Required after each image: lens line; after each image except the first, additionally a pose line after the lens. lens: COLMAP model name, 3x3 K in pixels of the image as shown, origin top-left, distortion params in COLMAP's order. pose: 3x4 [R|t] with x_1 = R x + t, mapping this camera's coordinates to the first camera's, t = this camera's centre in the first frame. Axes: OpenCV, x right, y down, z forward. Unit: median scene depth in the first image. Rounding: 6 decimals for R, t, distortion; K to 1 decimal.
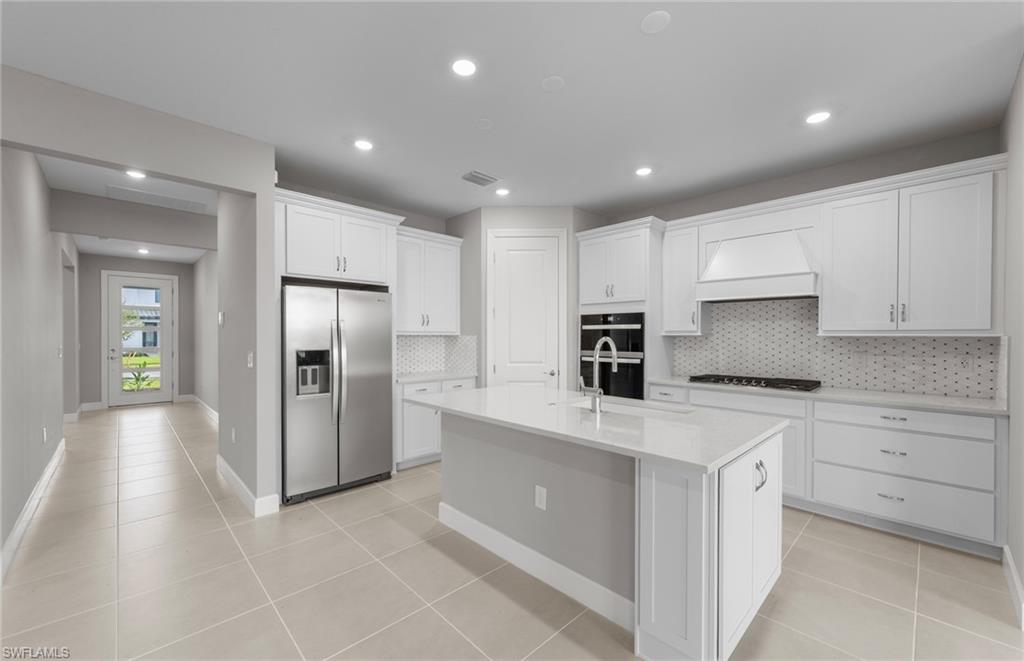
lens RADIAL K [[401.2, 0, 510.0], [0, 401.2, 340.8], [0, 0, 1]] dist [0.001519, -0.000200]
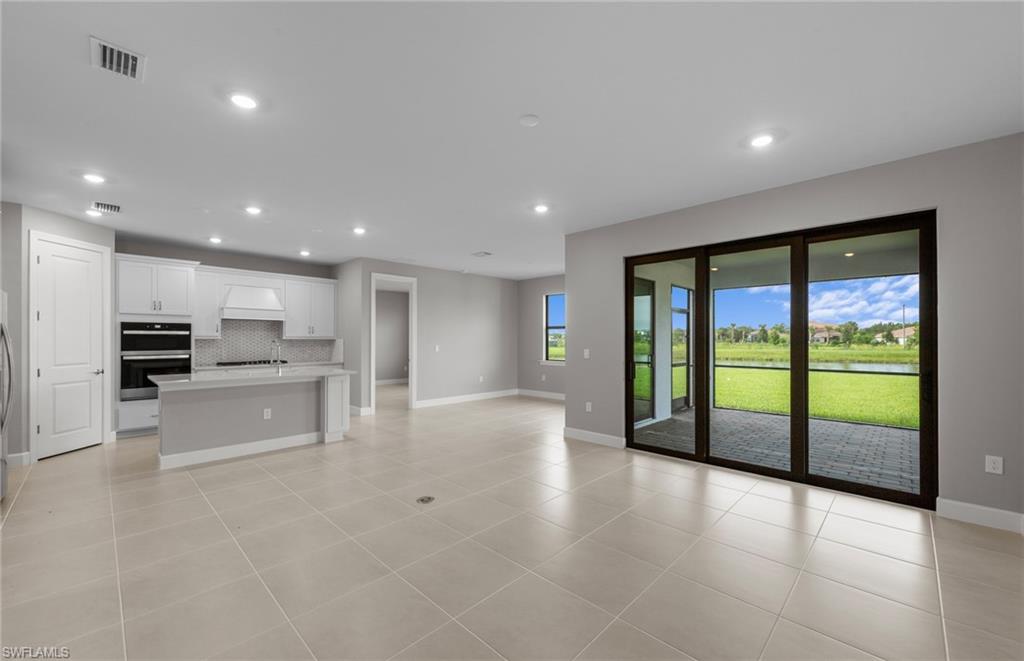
lens RADIAL K [[401.2, 0, 509.3], [0, 401.2, 338.6], [0, 0, 1]] dist [0.001519, -0.000200]
pose [[-0.029681, -0.001286, 0.999559, -1.186101], [0.012396, 0.999922, 0.001654, -0.002273], [-0.999483, 0.012440, -0.029663, -0.139265]]
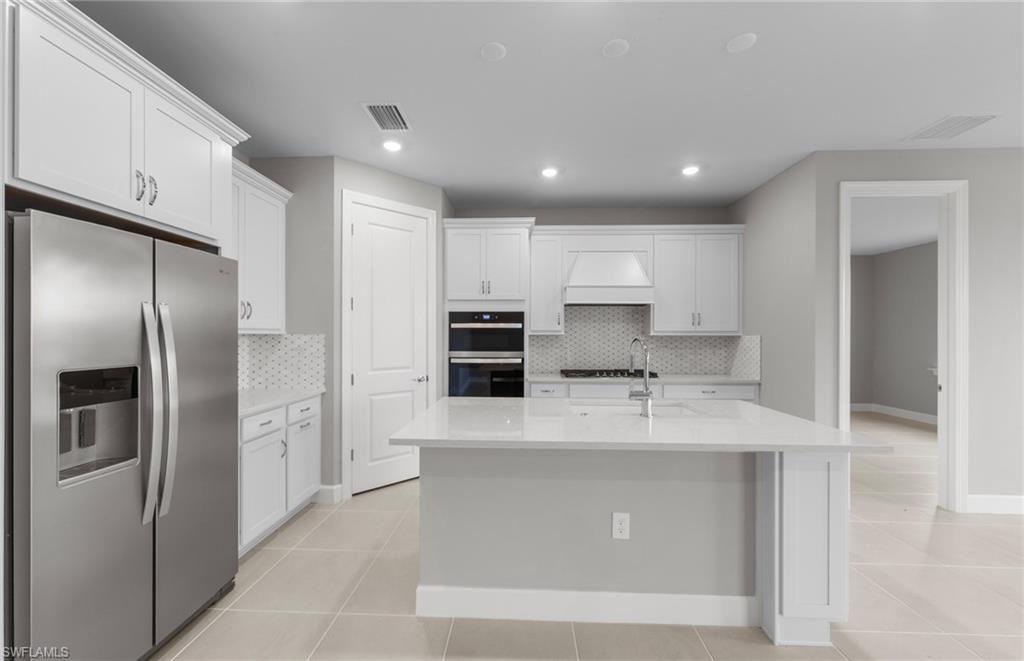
lens RADIAL K [[401.2, 0, 506.2], [0, 401.2, 334.2], [0, 0, 1]] dist [0.001519, -0.000200]
pose [[0.727709, 0.001266, 0.685885, -0.379780], [0.008424, 0.999906, -0.010782, -0.004199], [-0.685834, 0.013624, 0.727630, 0.301645]]
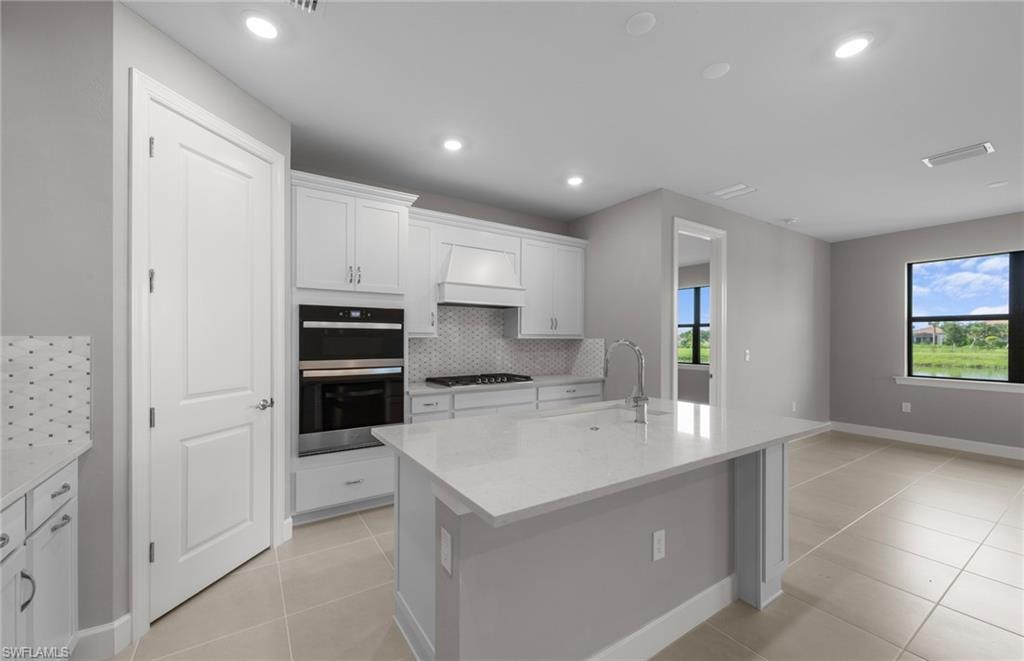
lens RADIAL K [[401.2, 0, 507.6], [0, 401.2, 339.2], [0, 0, 1]] dist [0.001519, -0.000200]
pose [[0.196743, -0.001835, 0.980453, -0.415215], [0.011420, 0.999935, -0.000420, -0.007410], [-0.980389, 0.011279, 0.196751, 0.629580]]
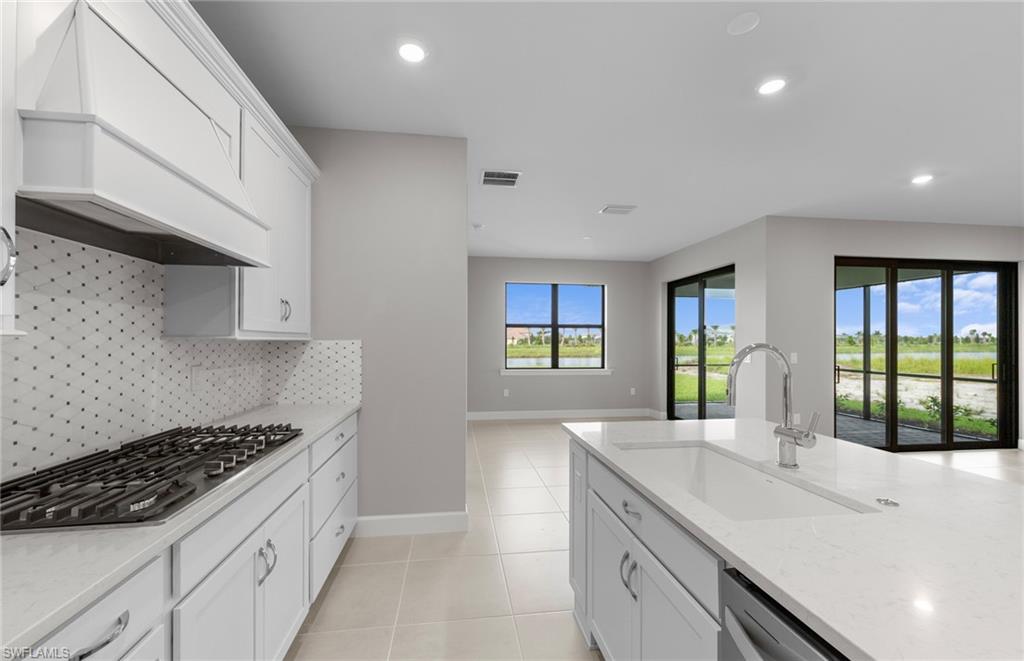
lens RADIAL K [[401.2, 0, 508.1], [0, 401.2, 344.6], [0, 0, 1]] dist [0.001519, -0.000200]
pose [[-0.801086, -0.010869, 0.598451, 0.108952], [0.002139, 0.999777, 0.021022, -0.013128], [-0.598546, 0.018121, -0.800884, 0.986774]]
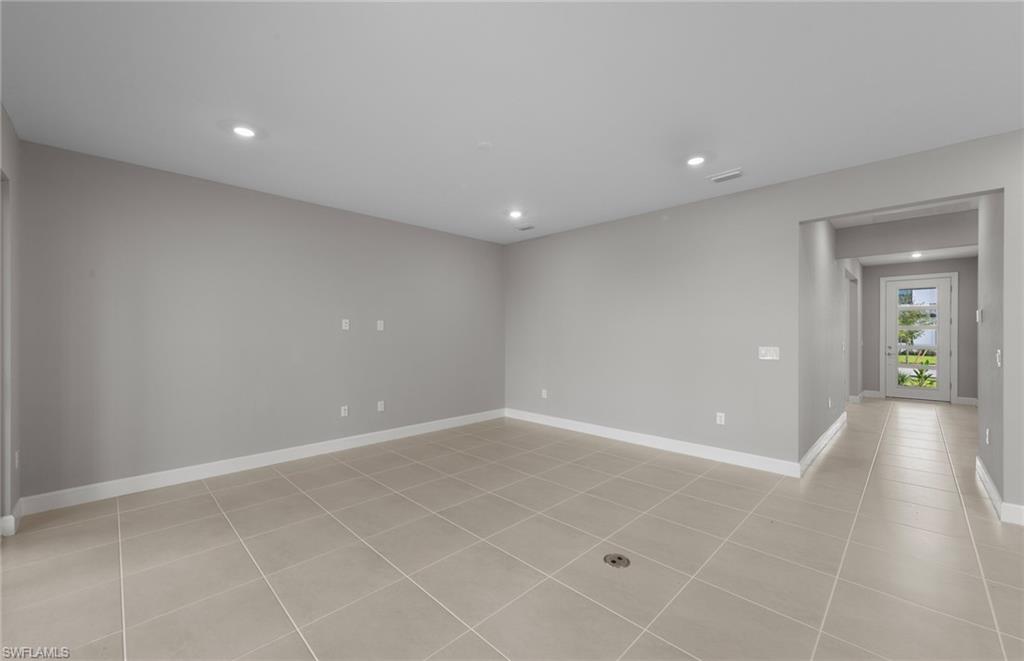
lens RADIAL K [[401.2, 0, 503.9], [0, 401.2, 333.4], [0, 0, 1]] dist [0.001519, -0.000200]
pose [[-0.000477, -0.004402, -0.999990, 0.252116], [-0.010891, 0.999931, -0.004396, 0.002458], [0.999941, 0.010889, -0.000525, -0.152442]]
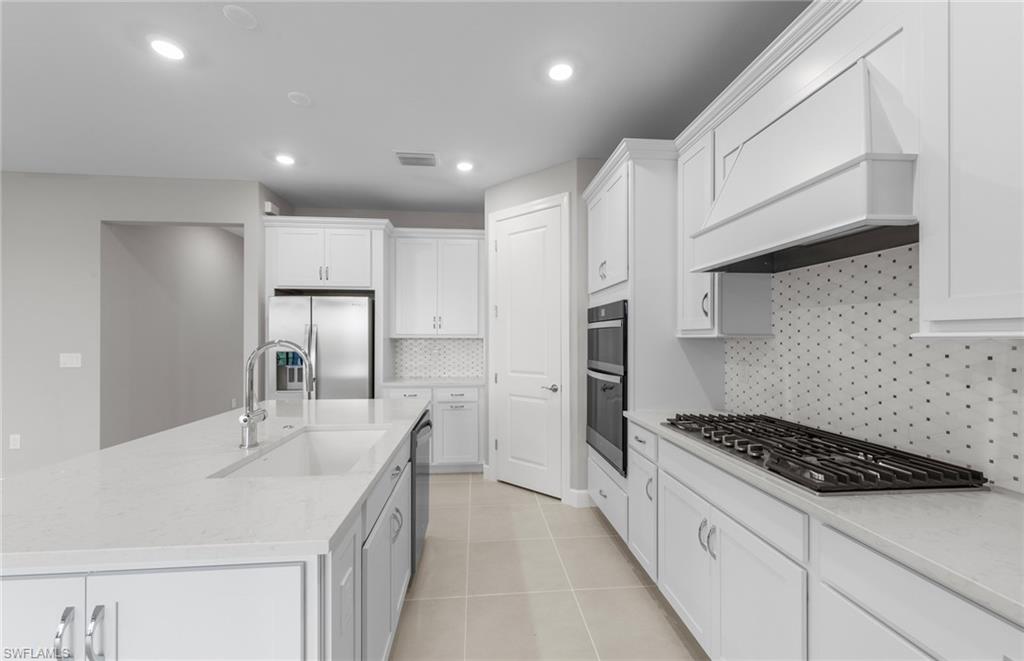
lens RADIAL K [[401.2, 0, 513.5], [0, 401.2, 337.7], [0, 0, 1]] dist [0.001519, -0.000200]
pose [[0.776906, -0.003178, -0.629608, 0.579682], [-0.005757, 0.999910, -0.012151, -0.005249], [0.629590, 0.013064, 0.776818, 0.418053]]
